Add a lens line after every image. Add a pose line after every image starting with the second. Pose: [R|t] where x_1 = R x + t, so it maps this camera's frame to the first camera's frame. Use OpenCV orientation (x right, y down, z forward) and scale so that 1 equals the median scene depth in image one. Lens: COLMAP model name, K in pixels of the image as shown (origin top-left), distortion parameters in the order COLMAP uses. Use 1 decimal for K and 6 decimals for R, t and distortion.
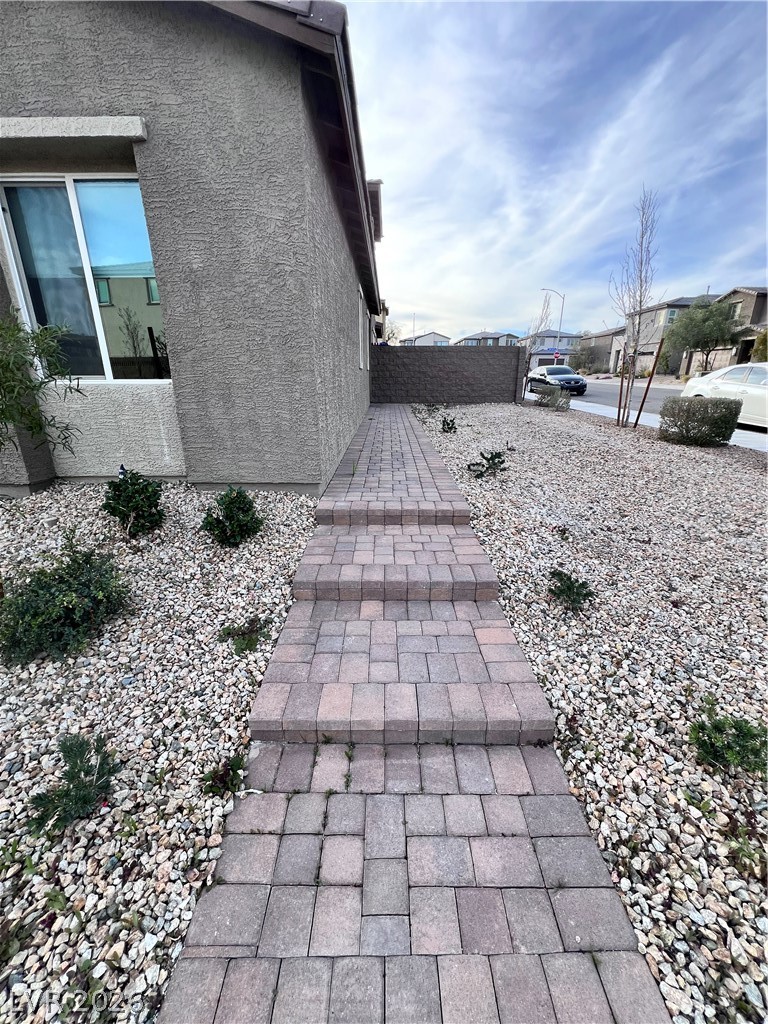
lens RADIAL K [[409.9, 0, 382.8], [0, 409.9, 514.3], [0, 0, 1]] dist [0.001158, -0.000444]
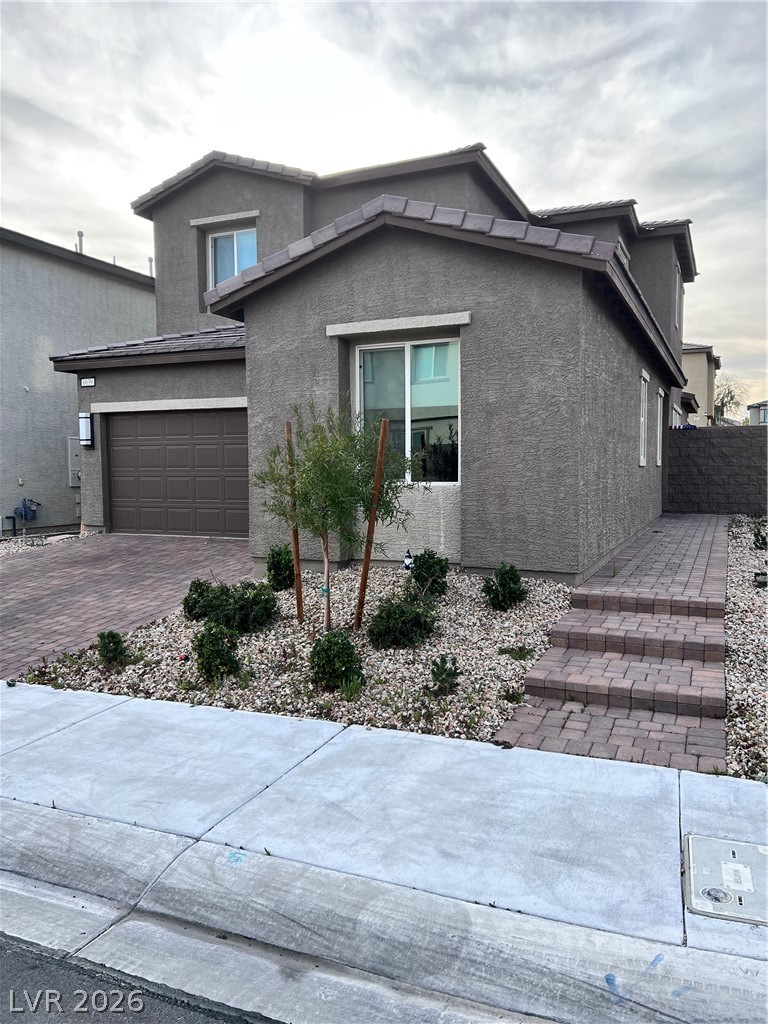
lens RADIAL K [[794.4, 0, 377.4], [0, 794.4, 510.6], [0, 0, 1]] dist [0.050296, -0.022103]
pose [[0.918943, 0.019970, -0.393885, 0.229445], [-0.124968, 0.961998, -0.242782, 0.414862], [0.374069, 0.272326, 0.886516, -1.349878]]
